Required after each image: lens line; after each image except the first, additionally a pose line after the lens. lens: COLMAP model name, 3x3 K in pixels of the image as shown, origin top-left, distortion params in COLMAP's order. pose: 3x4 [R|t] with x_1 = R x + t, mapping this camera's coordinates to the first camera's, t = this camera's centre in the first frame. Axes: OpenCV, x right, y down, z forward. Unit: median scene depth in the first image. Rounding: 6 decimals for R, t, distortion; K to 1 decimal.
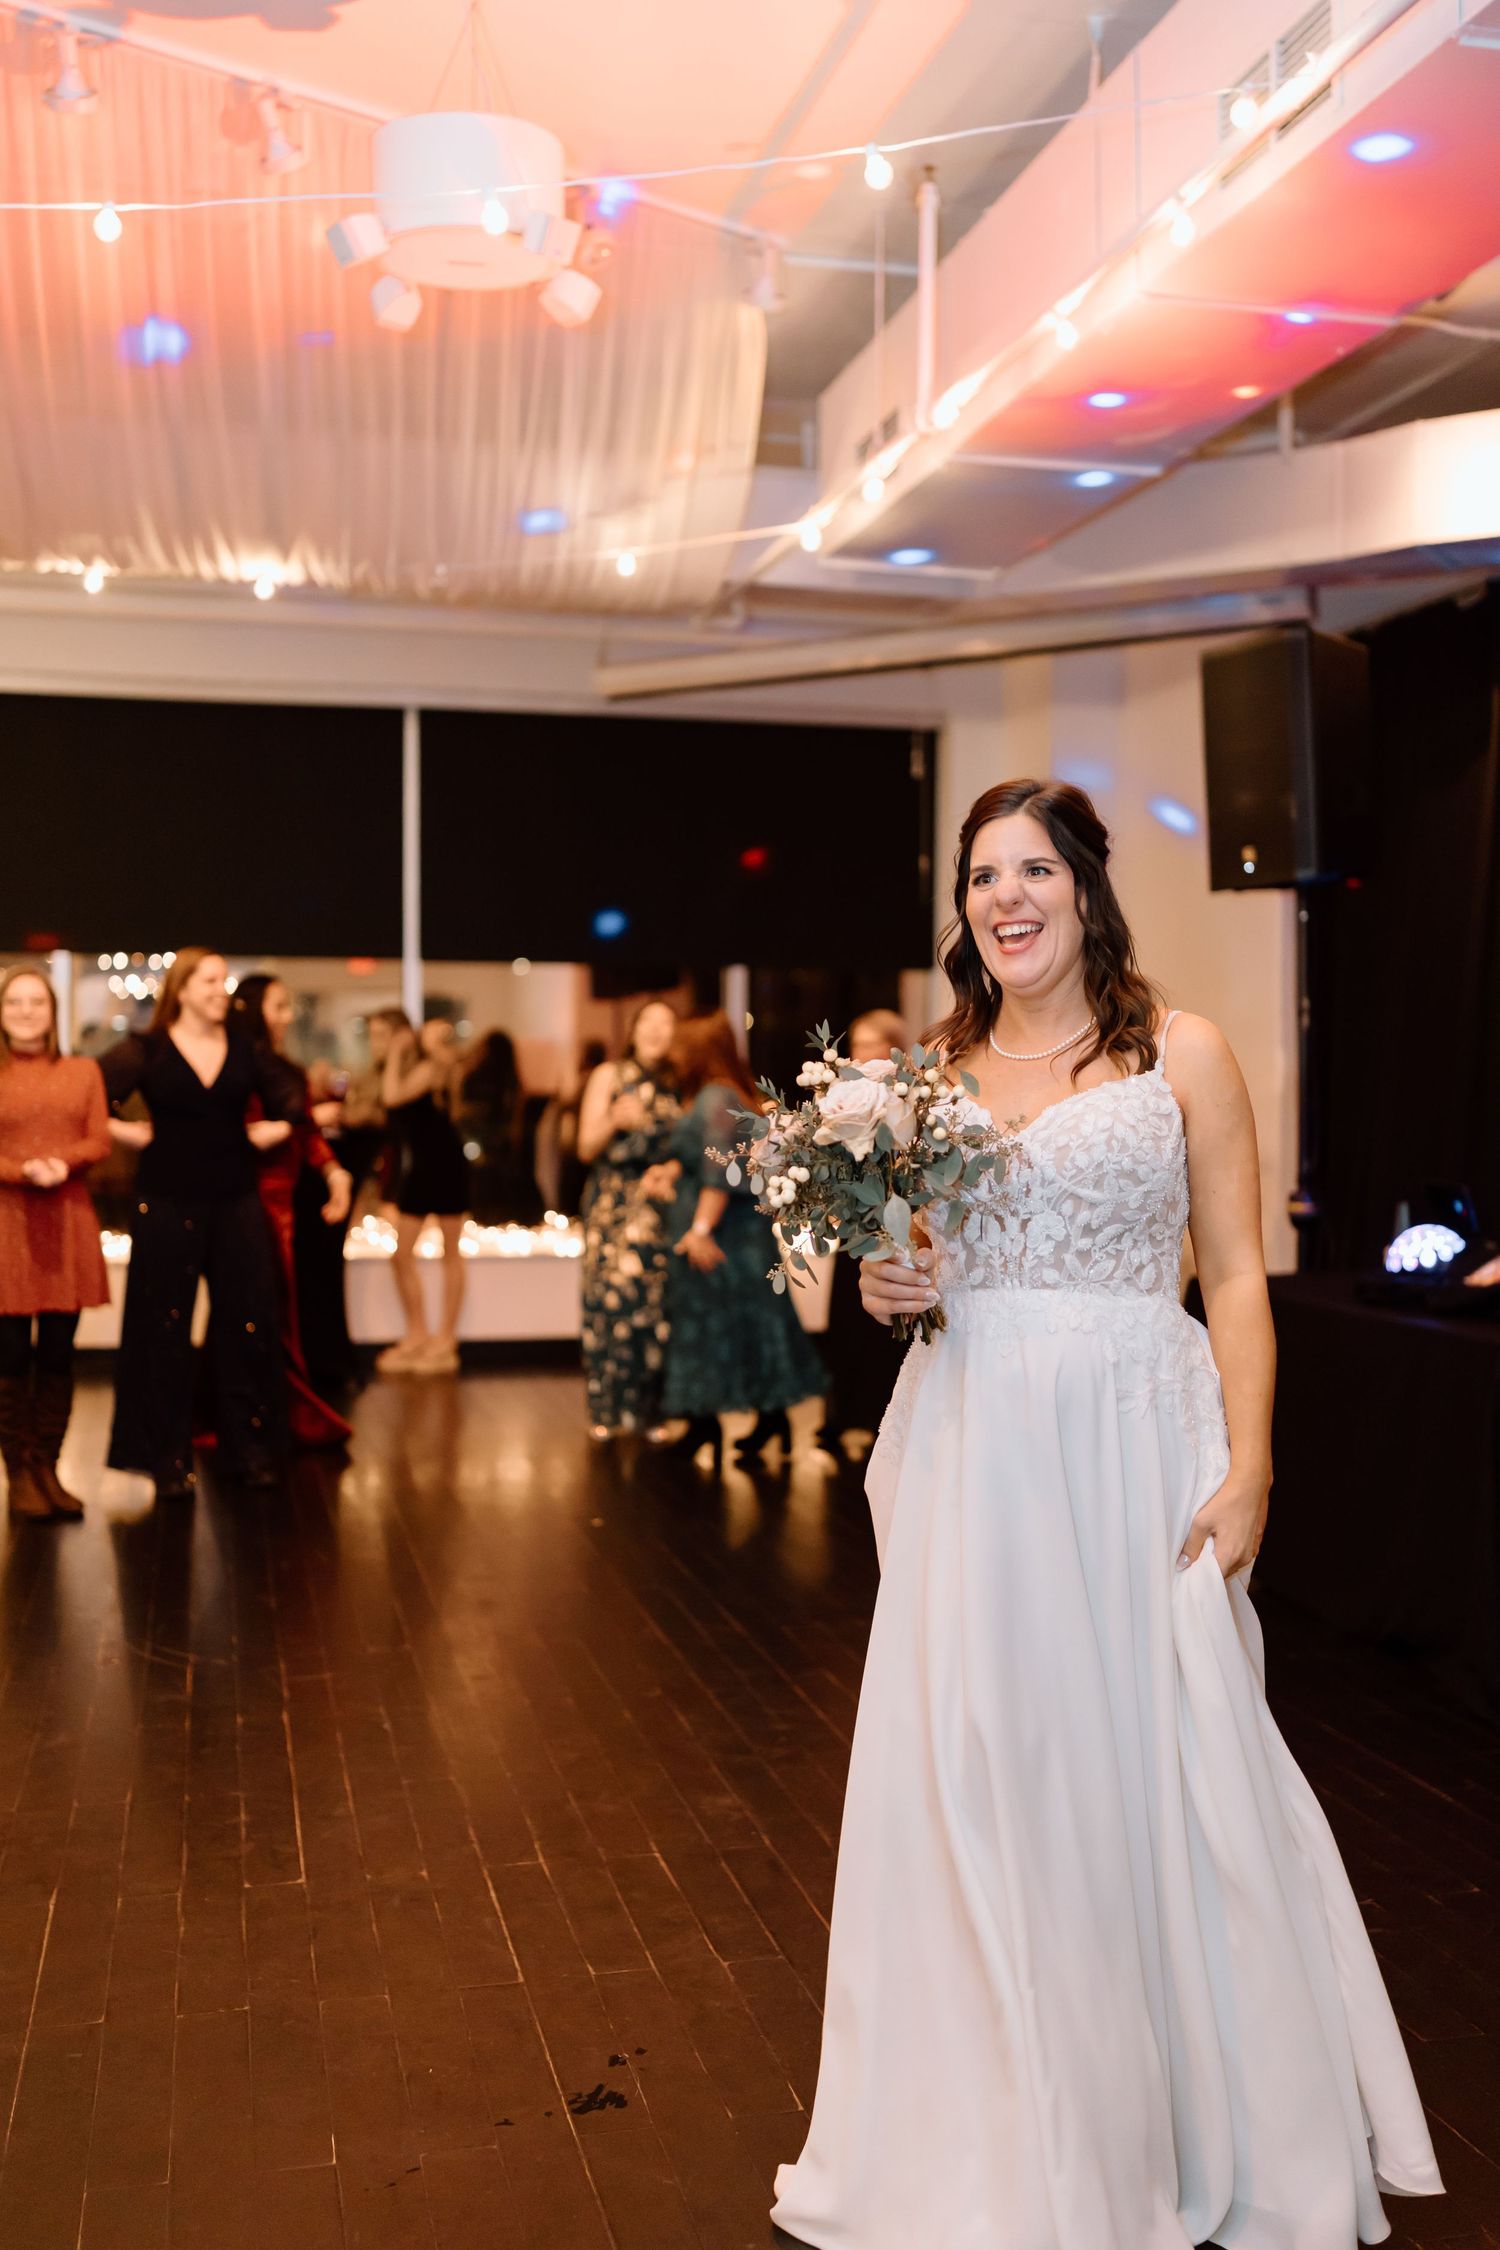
lens RADIAL K [[2196.9, 0, 750.0], [0, 2196.9, 1125.0], [0, 0, 1]] dist [-0.010304, -0.027250]
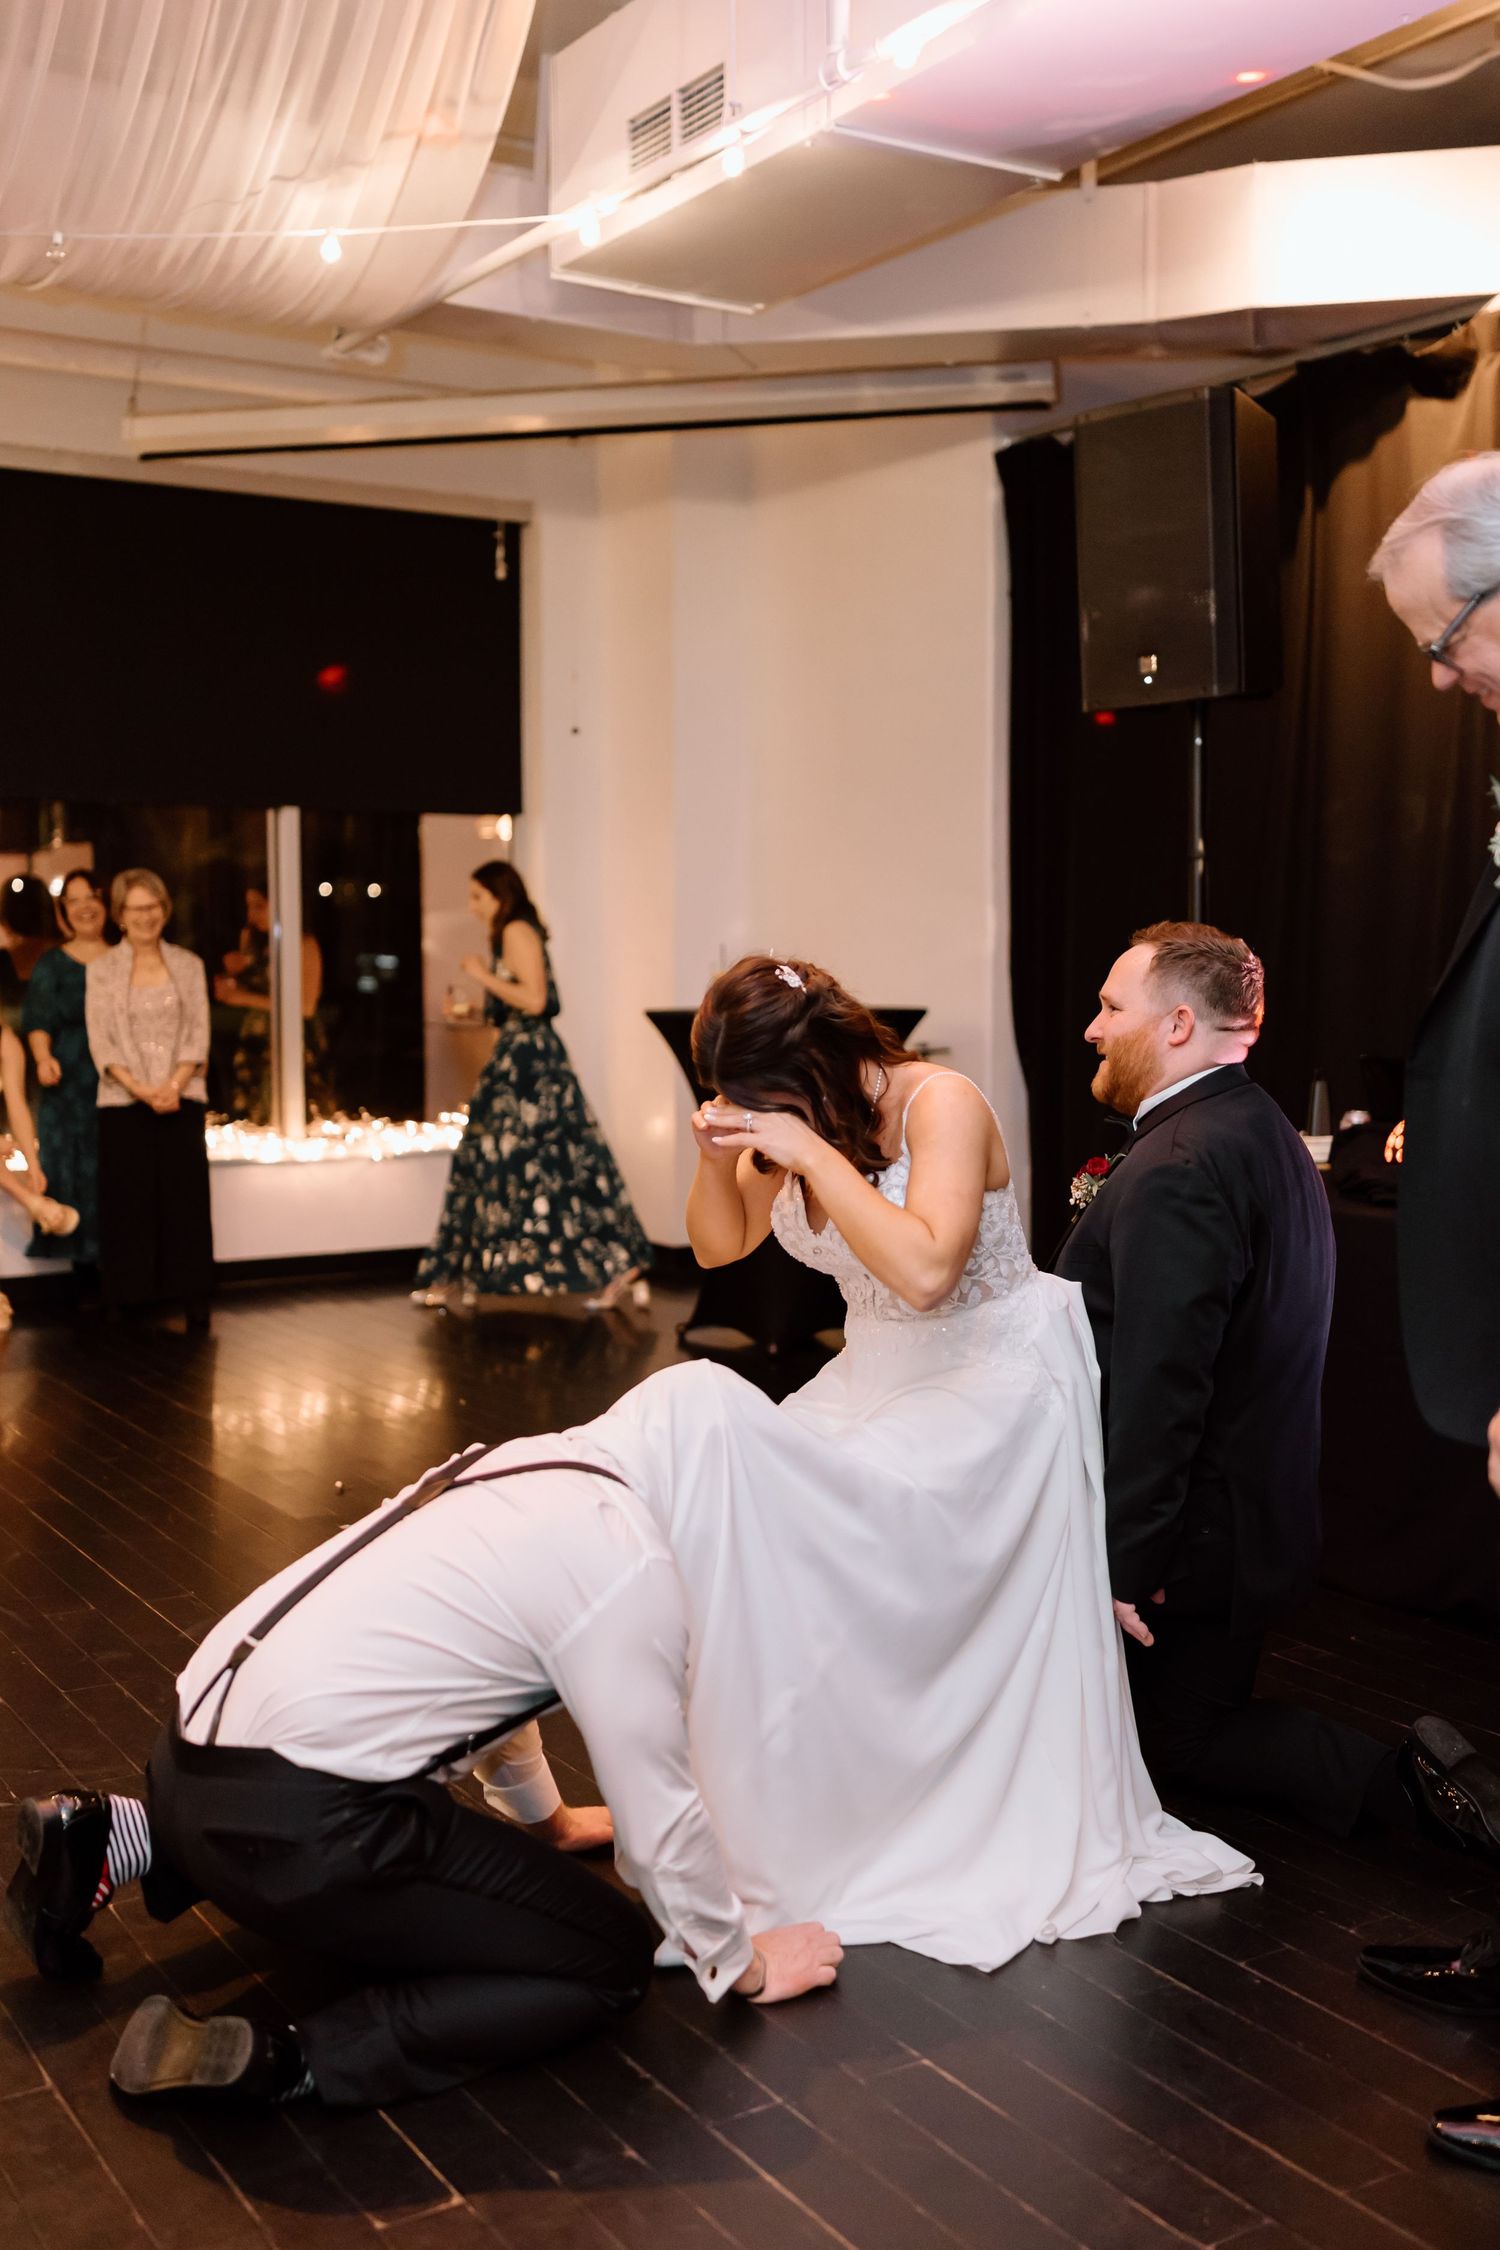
lens RADIAL K [[2362.7, 0, 757.6], [0, 2362.7, 1117.6], [0, 0, 1]] dist [0.010805, -0.018280]
pose [[0.954096, -0.021570, 0.298722, -0.155431], [0.006961, 0.998731, 0.049885, 0.001424], [-0.299419, -0.045516, 0.953035, 0.162596]]
